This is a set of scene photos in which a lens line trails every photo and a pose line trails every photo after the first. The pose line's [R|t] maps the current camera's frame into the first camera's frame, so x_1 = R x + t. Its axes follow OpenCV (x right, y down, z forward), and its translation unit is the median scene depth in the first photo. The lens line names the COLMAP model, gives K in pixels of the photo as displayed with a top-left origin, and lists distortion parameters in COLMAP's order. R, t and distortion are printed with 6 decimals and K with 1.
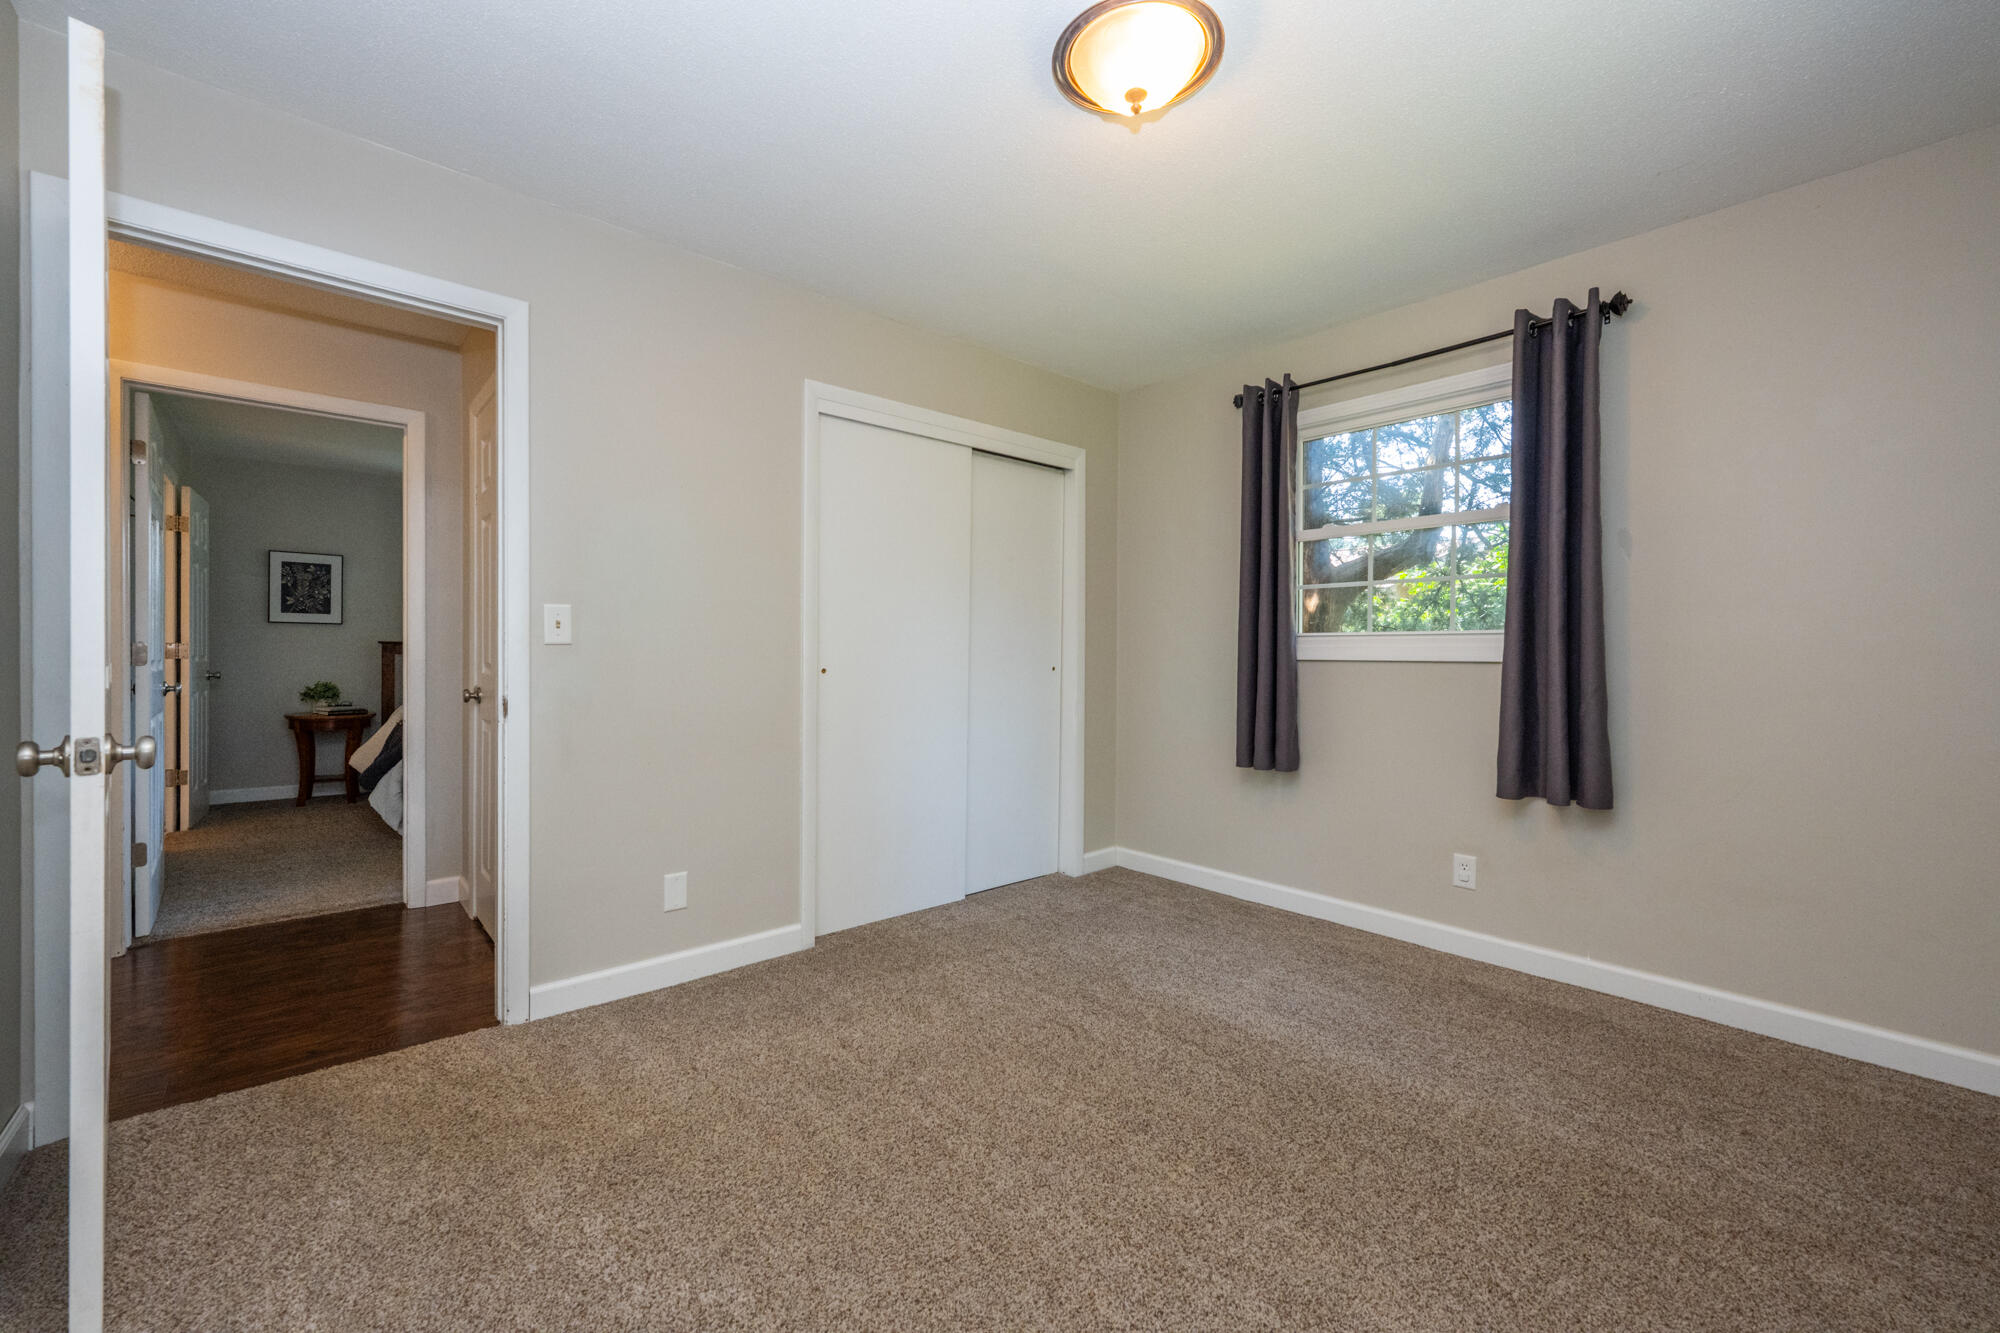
lens RADIAL K [[798.0, 0, 987.6], [0, 798.0, 680.8], [0, 0, 1]] dist [-0.001735, -0.000231]
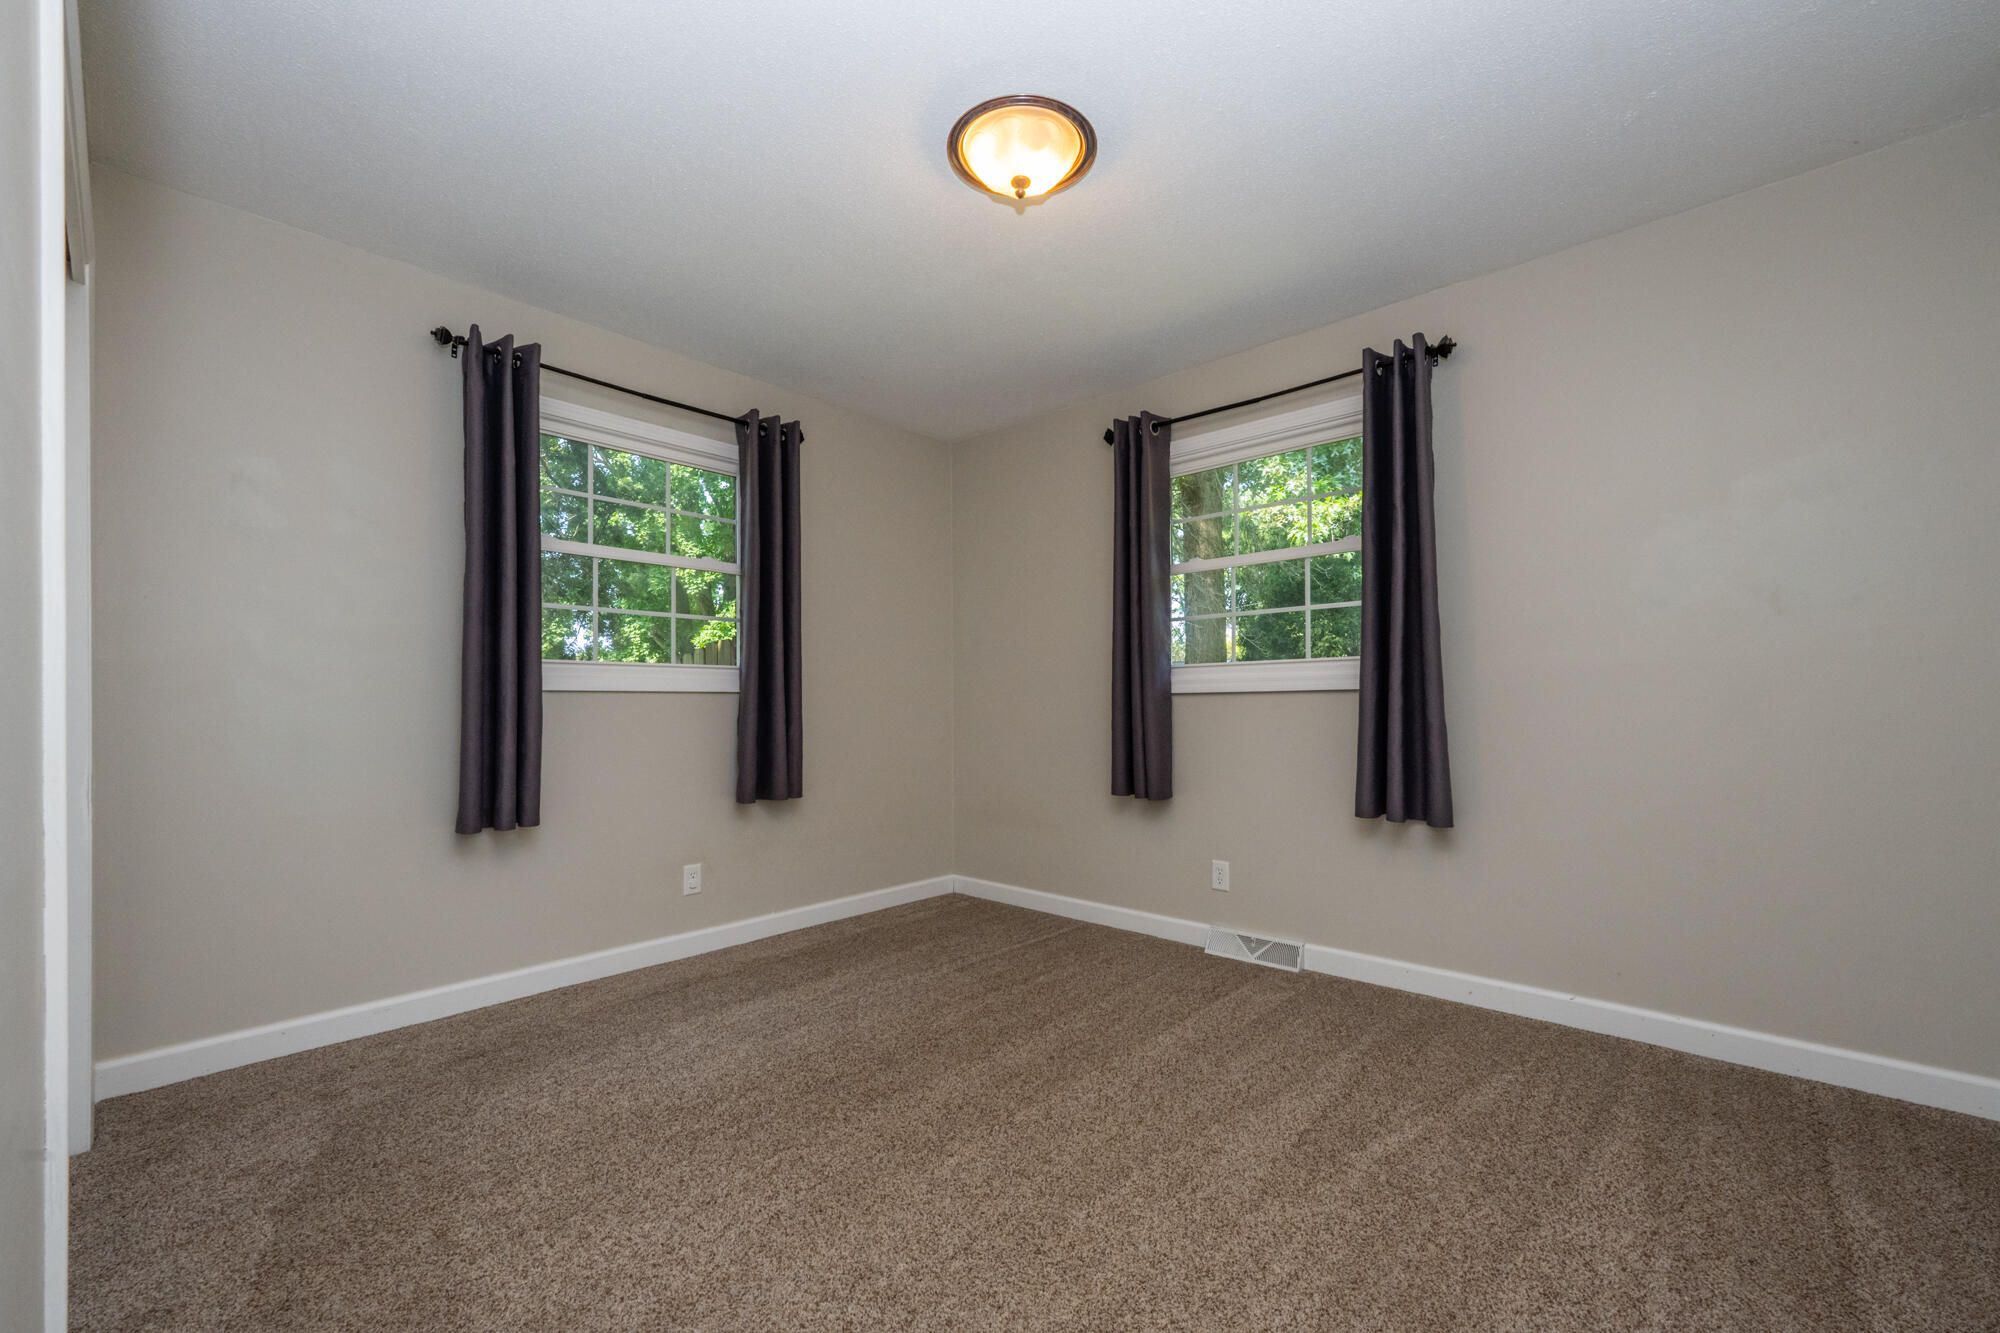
lens RADIAL K [[807.9, 0, 1003.1], [0, 807.9, 728.1], [0, 0, 1]] dist [0.000228, 0.000003]
pose [[-0.113229, -0.044692, 0.992563, -0.600956], [0.027720, 0.998457, 0.048120, -0.017767], [-0.993182, 0.032962, -0.111815, 0.724058]]
